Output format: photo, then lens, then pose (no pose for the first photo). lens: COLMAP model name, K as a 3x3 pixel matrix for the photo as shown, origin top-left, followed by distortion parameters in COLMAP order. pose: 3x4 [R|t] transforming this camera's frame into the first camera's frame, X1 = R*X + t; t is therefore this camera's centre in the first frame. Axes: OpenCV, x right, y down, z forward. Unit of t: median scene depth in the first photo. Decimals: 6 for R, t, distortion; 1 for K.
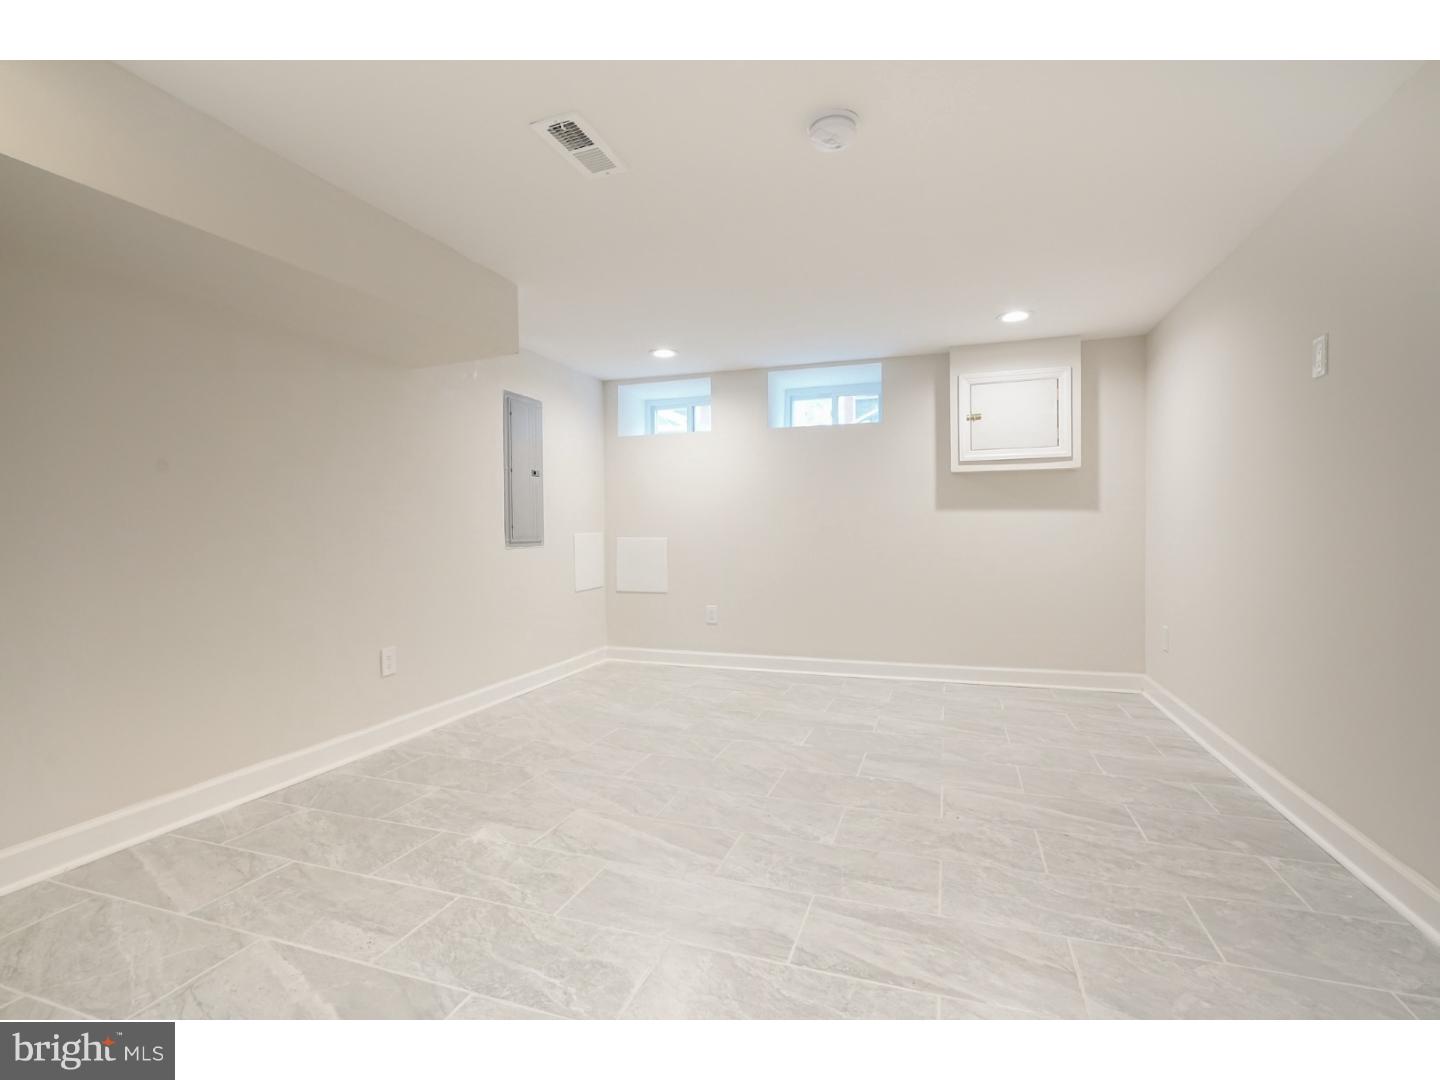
lens RADIAL K [[649.6, 0, 720.0], [0, 649.6, 540.0], [0, 0, 1]] dist [0.001579, 0.000146]
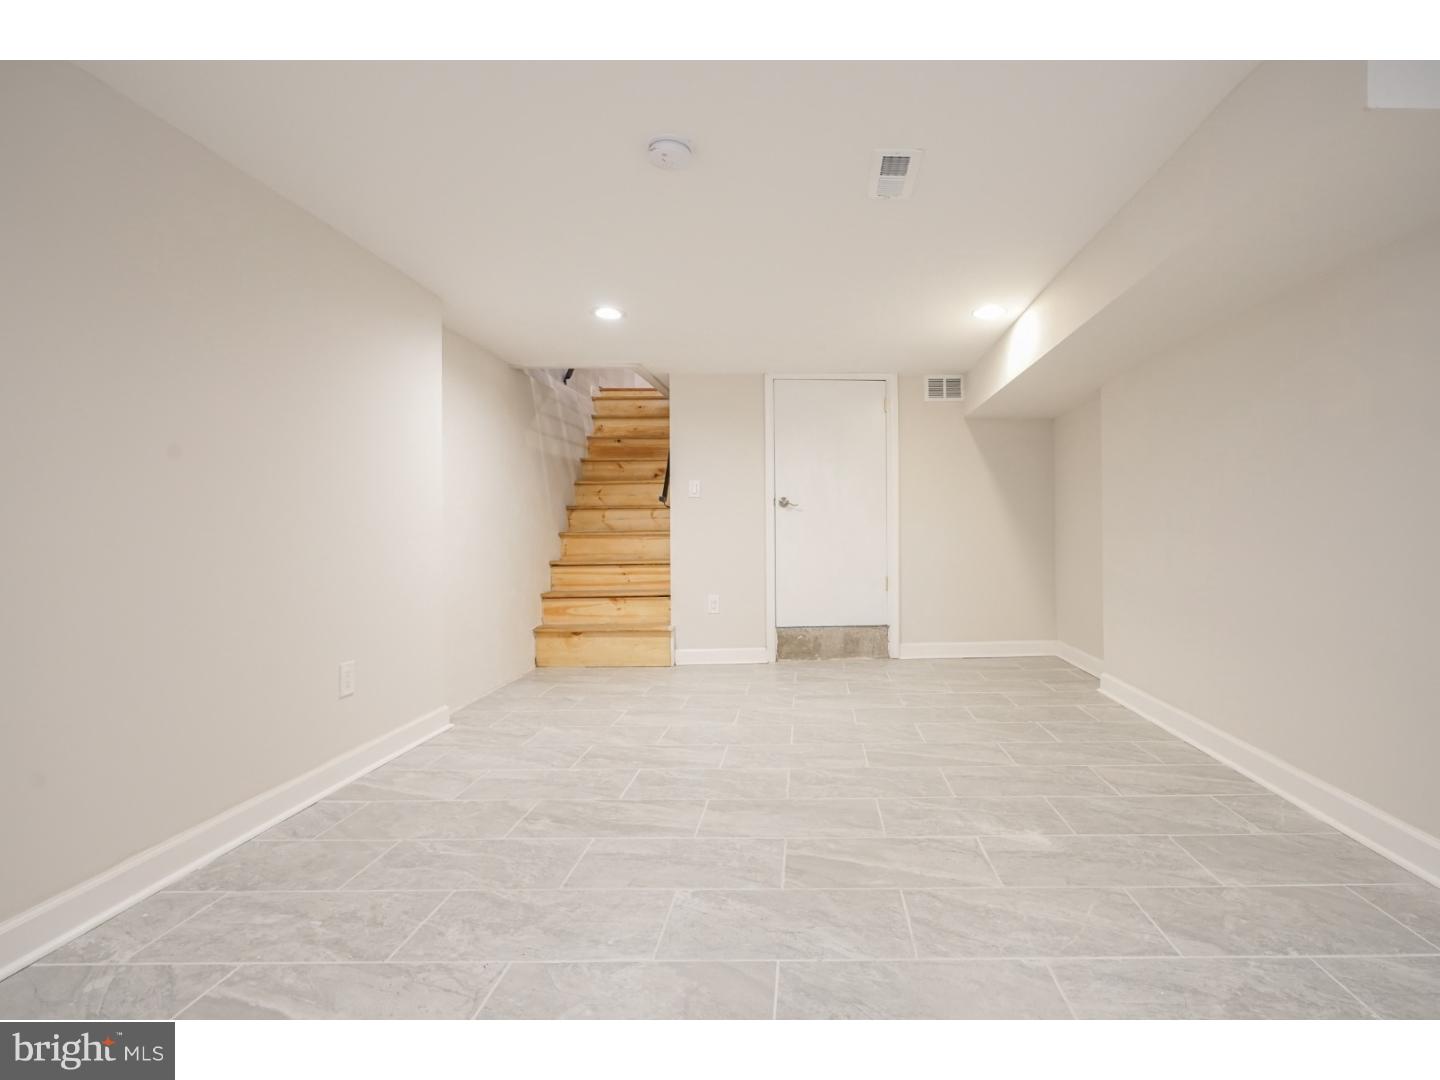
lens RADIAL K [[649.6, 0, 720.0], [0, 649.6, 540.0], [0, 0, 1]] dist [0.001579, 0.000146]
pose [[-0.977632, 0.017432, -0.209601, 0.303409], [0.009971, 0.999280, 0.036604, -0.029662], [0.210088, 0.033695, -0.977102, 1.930030]]
